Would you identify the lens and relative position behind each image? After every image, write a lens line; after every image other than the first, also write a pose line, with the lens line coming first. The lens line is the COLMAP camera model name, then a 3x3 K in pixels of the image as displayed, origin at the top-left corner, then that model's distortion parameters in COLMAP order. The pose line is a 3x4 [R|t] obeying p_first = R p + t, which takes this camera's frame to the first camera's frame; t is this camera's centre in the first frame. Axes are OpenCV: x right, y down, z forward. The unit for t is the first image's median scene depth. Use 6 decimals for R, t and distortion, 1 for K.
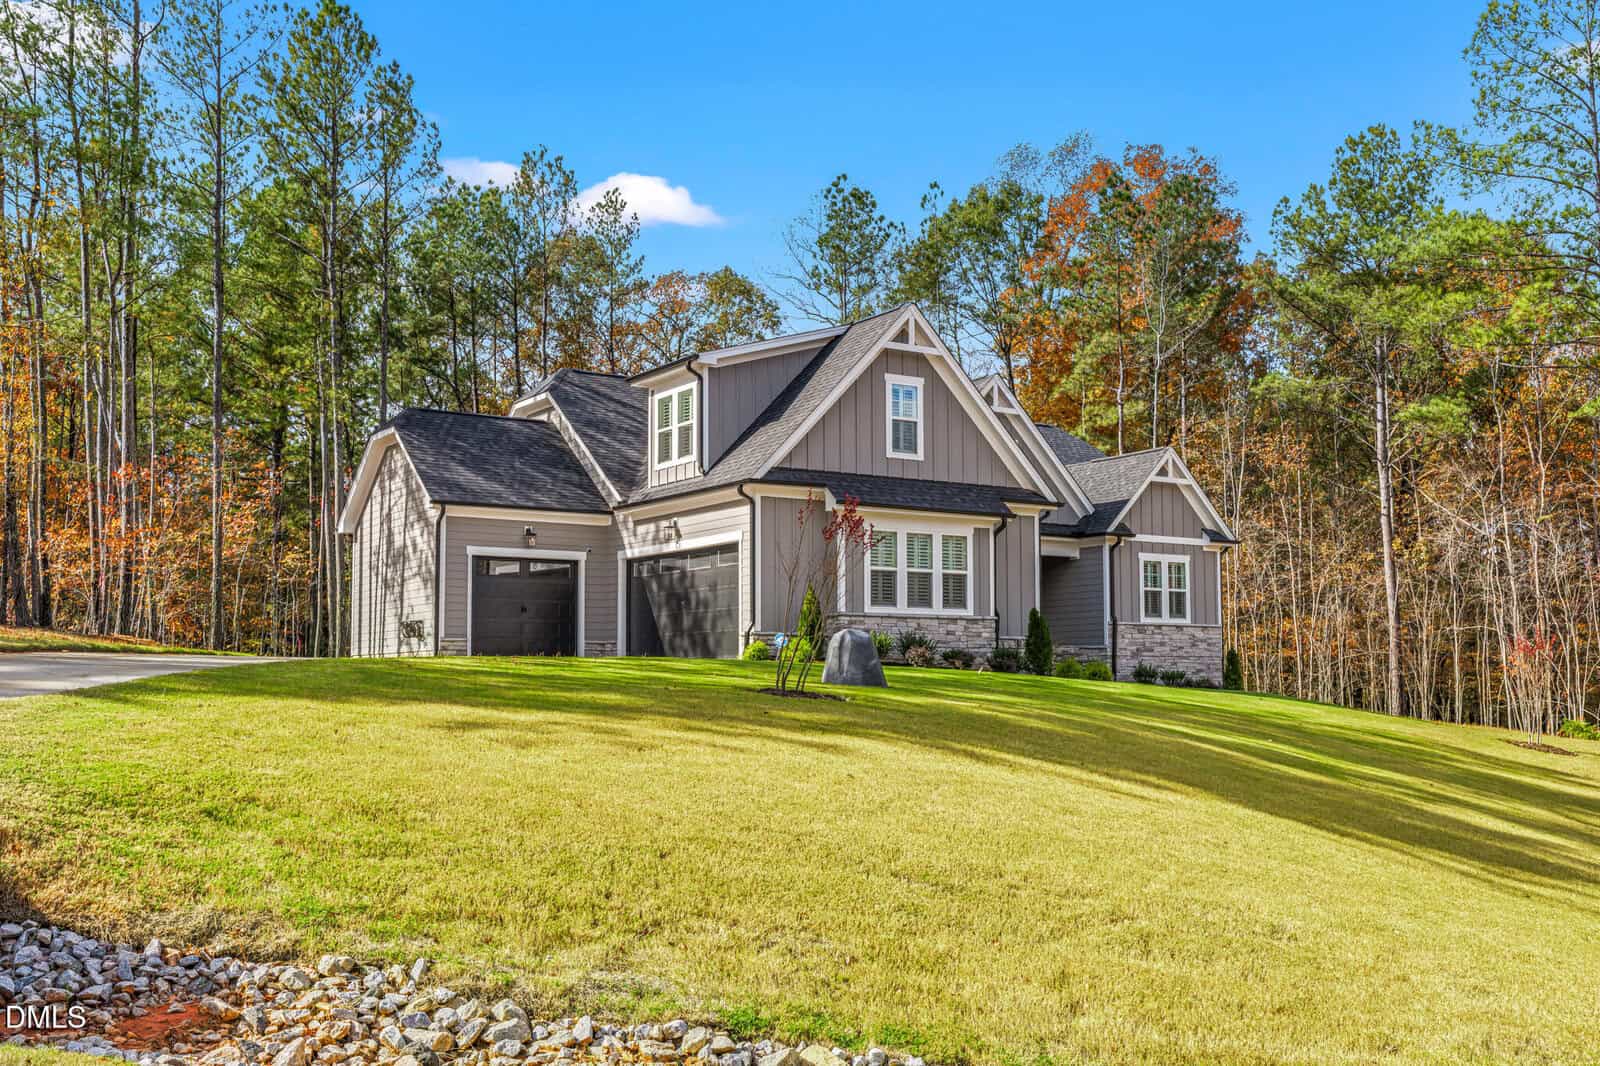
lens RADIAL K [[2287.0, 0, 789.2], [0, 2287.0, 471.2], [0, 0, 1]] dist [-0.004287, 0.000000]
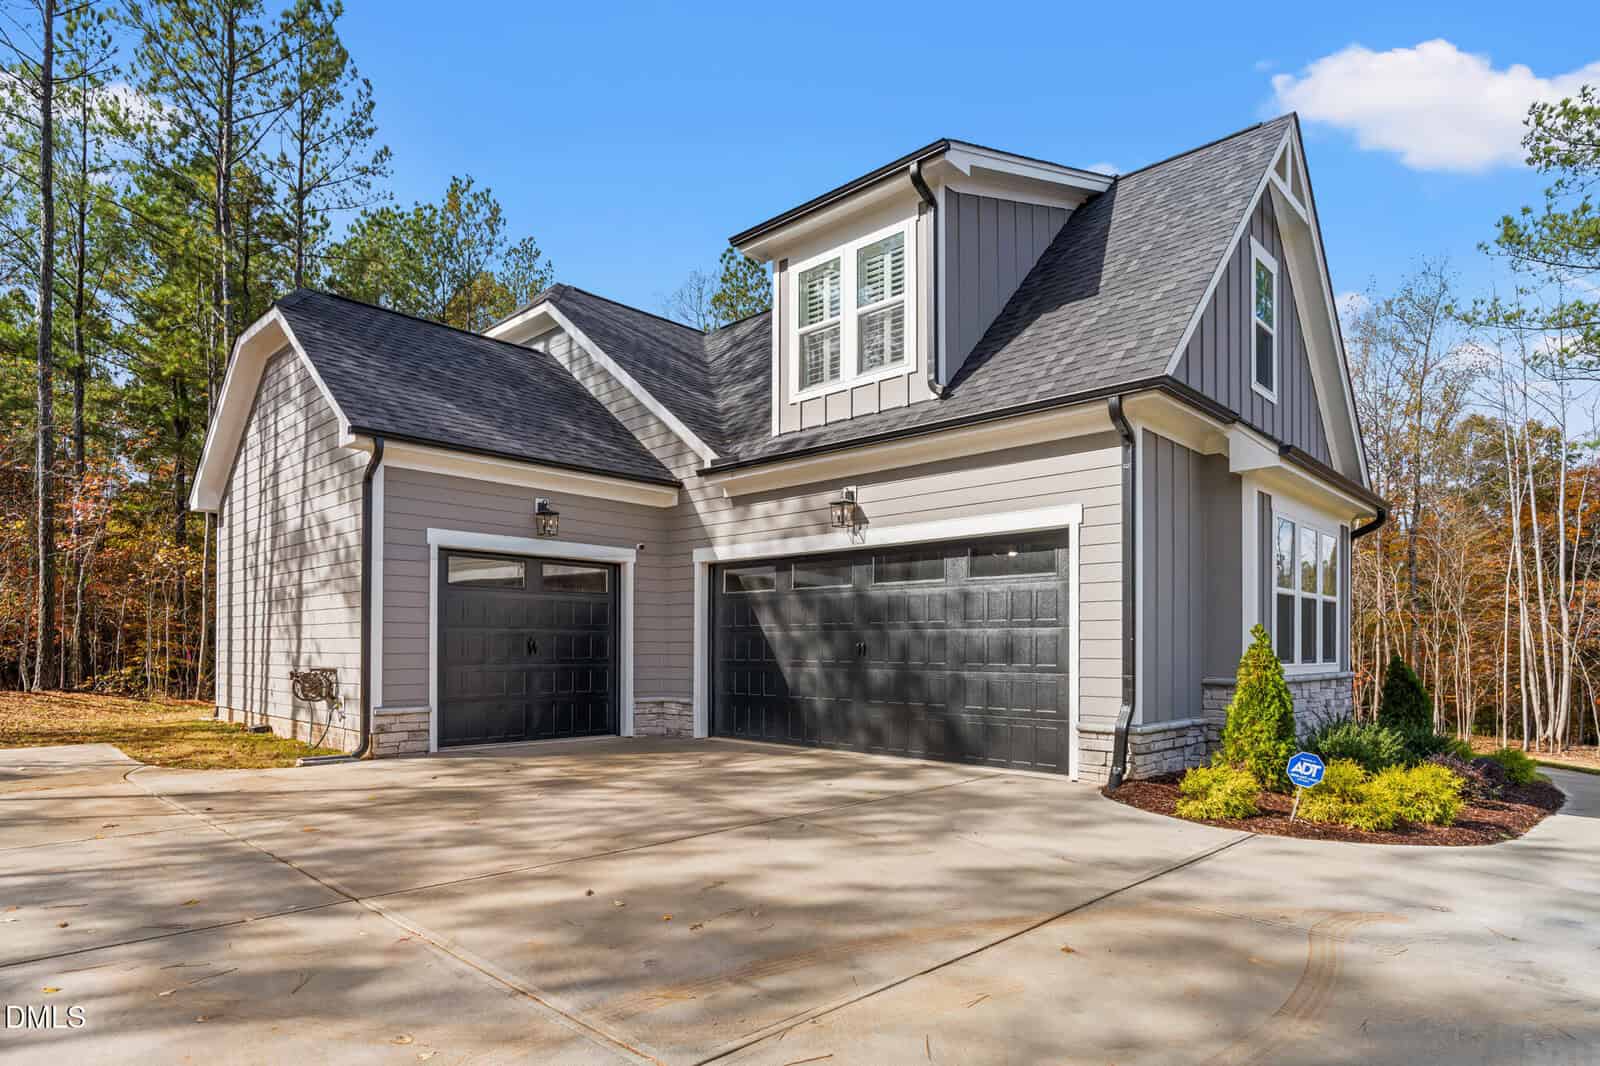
lens RADIAL K [[889.3, 0, 761.9], [0, 889.3, 620.7], [0, 0, 1]] dist [-0.017001, -0.001980]
pose [[0.963021, 0.010206, 0.269234, -0.120492], [-0.034572, 0.995702, 0.085916, 0.033307], [-0.267200, -0.092047, 0.959235, 0.776406]]
